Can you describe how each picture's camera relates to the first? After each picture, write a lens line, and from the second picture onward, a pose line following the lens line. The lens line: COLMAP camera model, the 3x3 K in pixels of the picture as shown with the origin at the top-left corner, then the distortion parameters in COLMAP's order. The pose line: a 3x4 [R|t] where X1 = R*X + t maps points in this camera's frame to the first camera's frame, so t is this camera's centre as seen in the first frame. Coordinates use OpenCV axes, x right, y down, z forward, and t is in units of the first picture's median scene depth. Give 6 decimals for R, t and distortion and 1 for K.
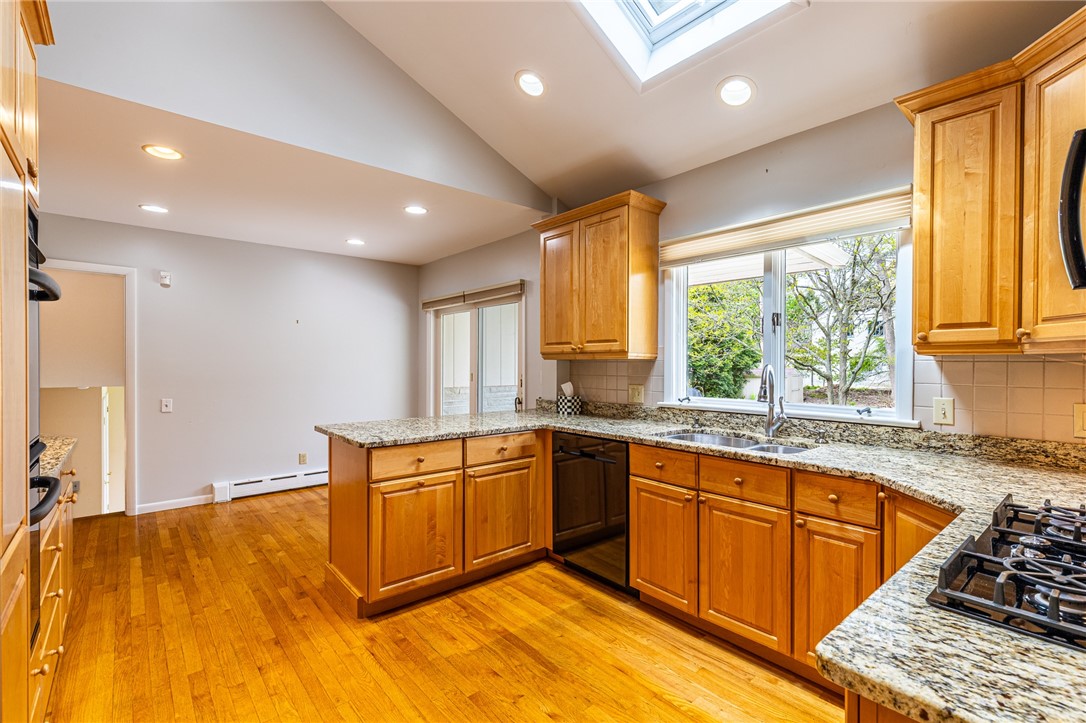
lens RADIAL K [[486.5, 0, 543.9], [0, 486.5, 366.0], [0, 0, 1]] dist [0.007676, -0.002951]
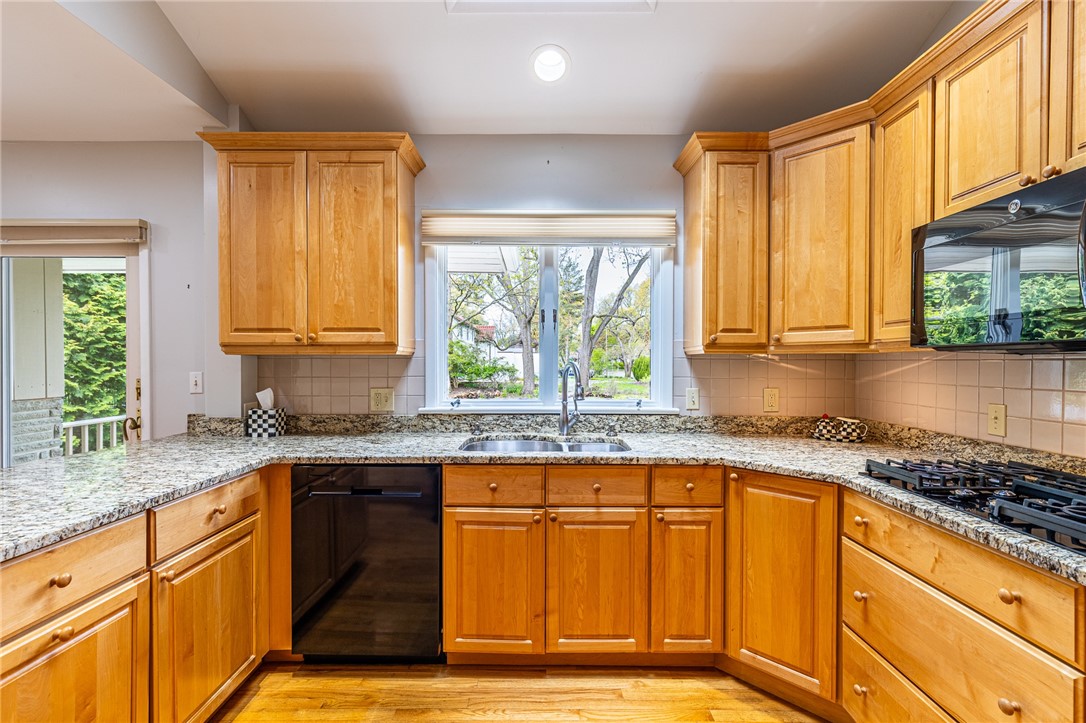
lens RADIAL K [[486.5, 0, 544.6], [0, 486.5, 366.6], [0, 0, 1]] dist [0.007676, -0.002951]
pose [[0.653265, -0.008552, 0.757081, -0.297324], [0.003874, 0.999961, 0.007952, -0.000869], [-0.757119, -0.002262, 0.653273, 0.386510]]
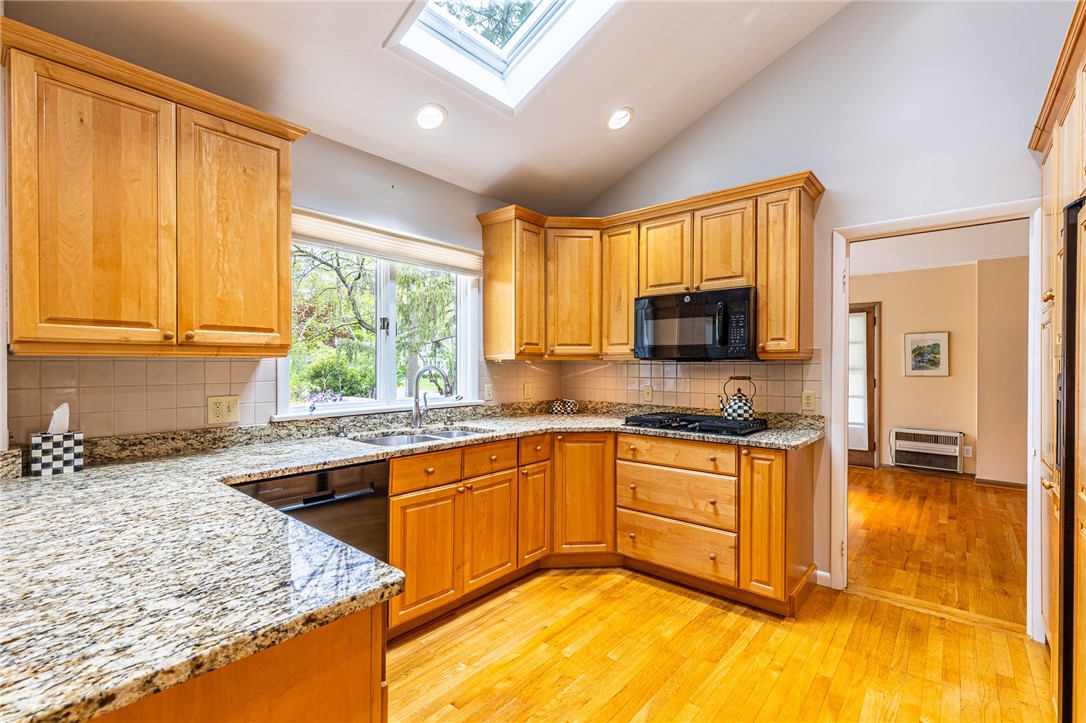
lens RADIAL K [[486.5, 0, 543.5], [0, 486.5, 365.9], [0, 0, 1]] dist [0.007676, -0.002951]
pose [[-0.160723, -0.005799, 0.986982, -0.698918], [0.002249, 0.999978, 0.006242, -0.007306], [-0.986997, 0.003223, -0.160707, 0.879540]]
